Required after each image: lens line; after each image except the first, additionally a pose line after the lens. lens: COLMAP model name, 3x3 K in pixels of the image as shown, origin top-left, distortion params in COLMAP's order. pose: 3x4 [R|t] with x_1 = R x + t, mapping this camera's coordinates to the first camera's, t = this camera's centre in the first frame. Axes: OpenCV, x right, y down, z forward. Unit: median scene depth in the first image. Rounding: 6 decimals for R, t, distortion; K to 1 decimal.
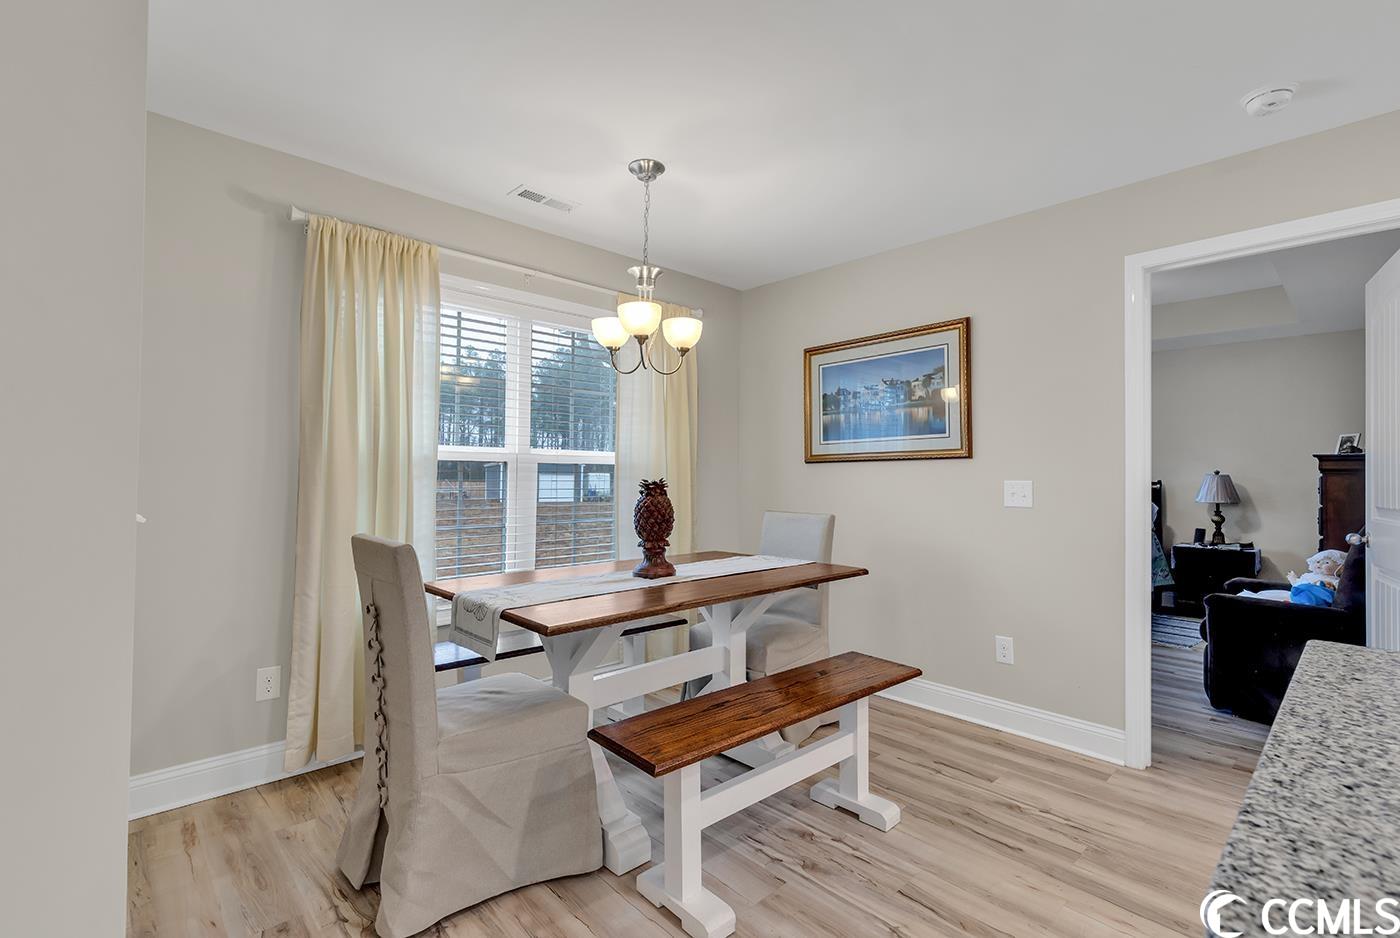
lens RADIAL K [[635.5, 0, 696.4], [0, 635.5, 467.7], [0, 0, 1]] dist [0.008338, -0.000562]
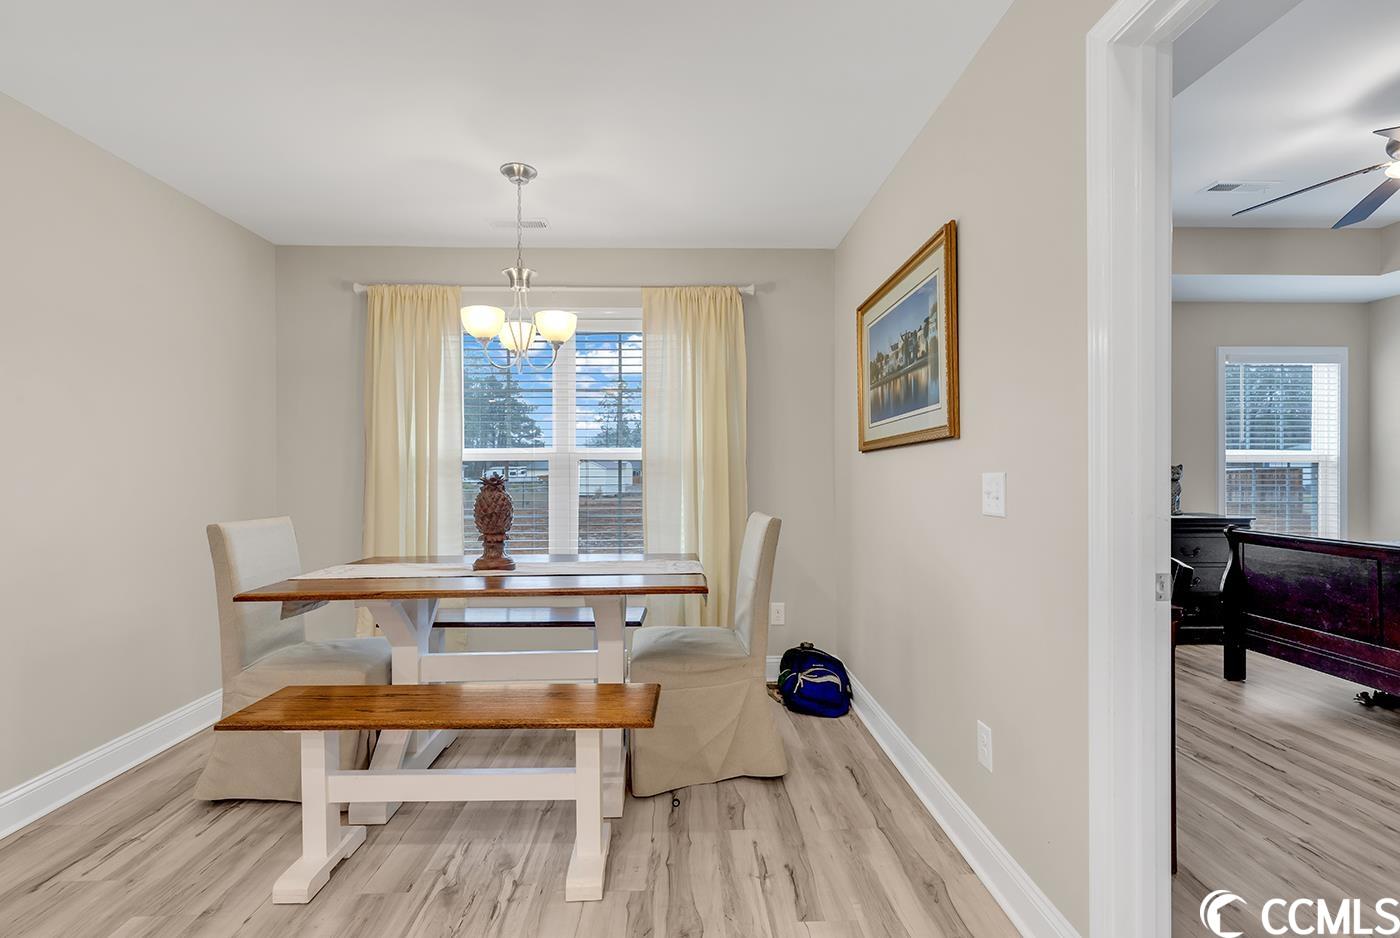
lens RADIAL K [[623.0, 0, 700.0], [0, 623.0, 469.0], [0, 0, 1]] dist [-0.001784, -0.000572]
pose [[0.750015, -0.013696, -0.661279, 0.708161], [0.019394, 0.999811, 0.001289, 0.011317], [0.661136, -0.013792, 0.750139, 0.381929]]
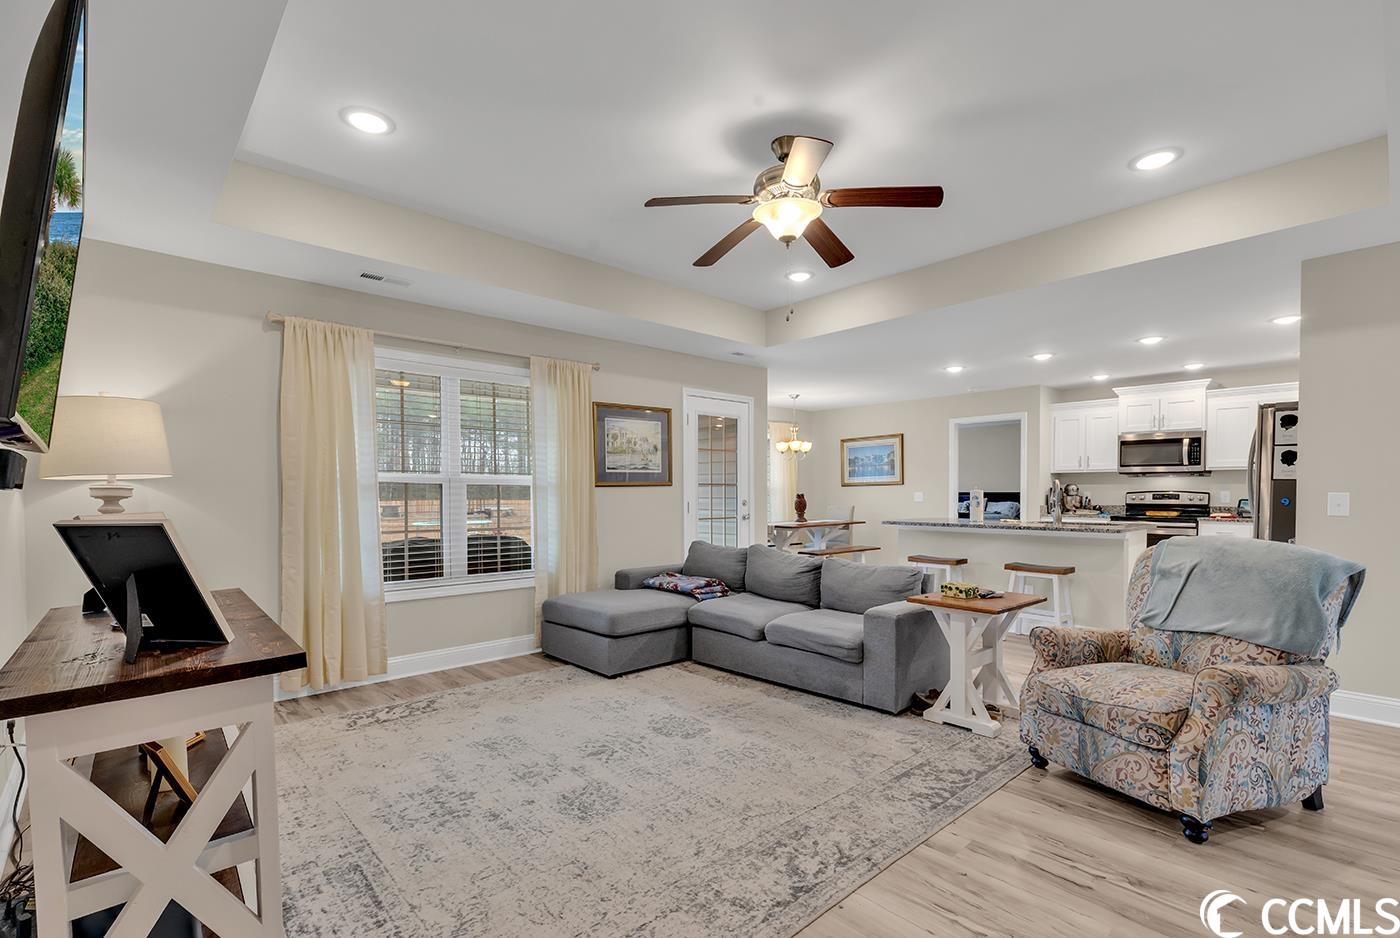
lens RADIAL K [[638.5, 0, 694.0], [0, 638.5, 508.8], [0, 0, 1]] dist [0.004454, -0.000017]
pose [[0.999731, -0.012084, -0.019803, -0.462752], [0.012799, 0.999256, 0.036377, -0.025072], [0.019349, -0.036620, 0.999142, -1.952264]]
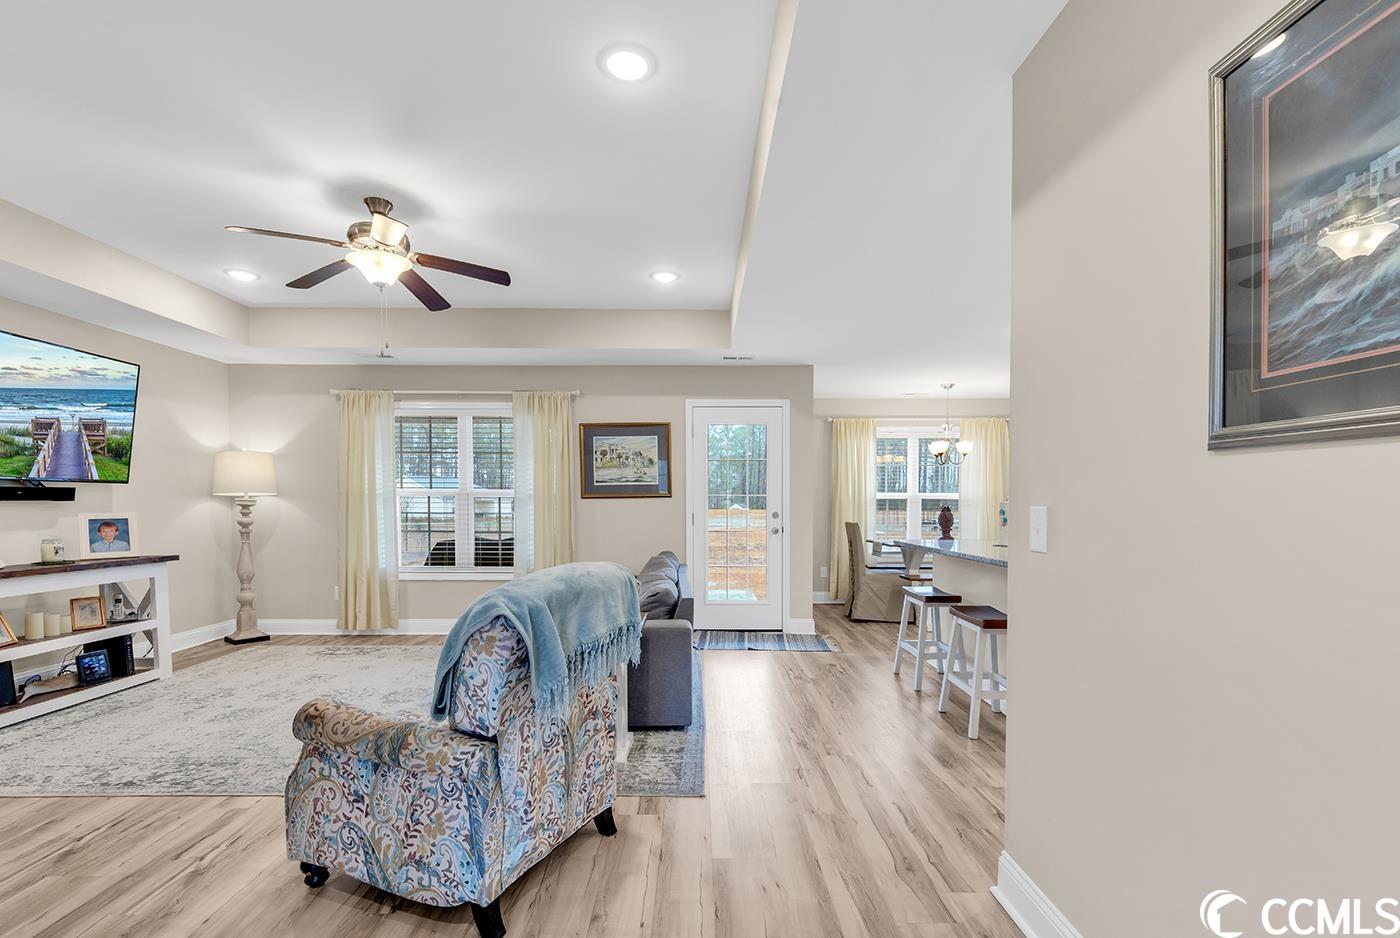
lens RADIAL K [[644.1, 0, 702.8], [0, 644.1, 522.5], [0, 0, 1]] dist [0.004995, -0.000433]
pose [[0.733850, 0.009194, -0.679250, 0.862703], [0.014607, 0.999464, 0.029309, -0.003608], [0.679155, -0.031430, 0.733322, -1.424032]]
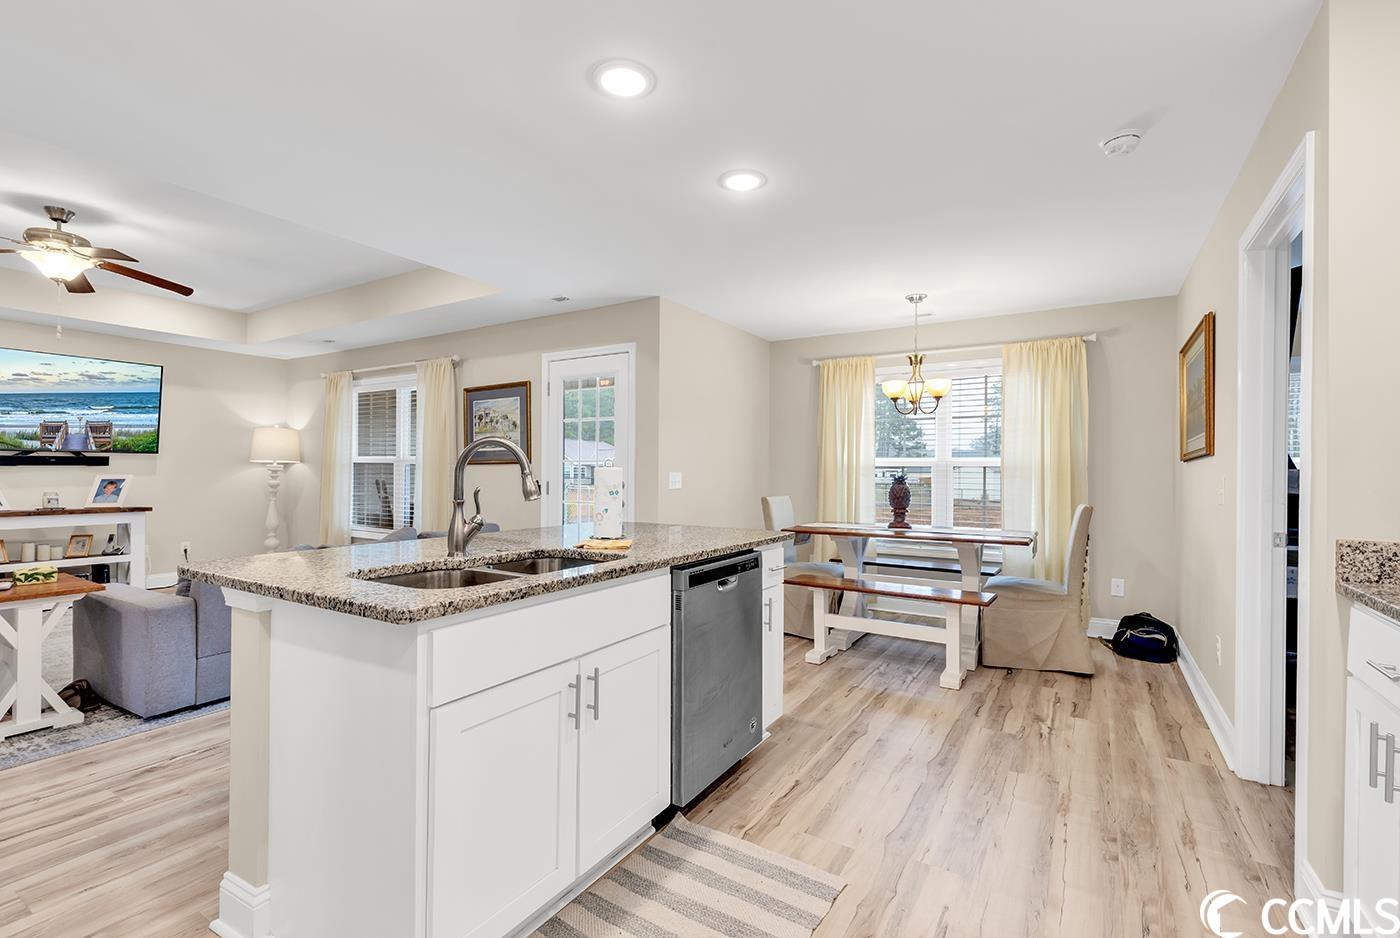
lens RADIAL K [[635.5, 0, 696.4], [0, 635.5, 467.7], [0, 0, 1]] dist [0.008338, -0.000562]
pose [[0.254732, -0.013603, -0.966916, 1.283231], [0.006618, 0.999902, -0.012324, 0.012656], [0.966989, -0.003260, 0.254797, -0.025596]]
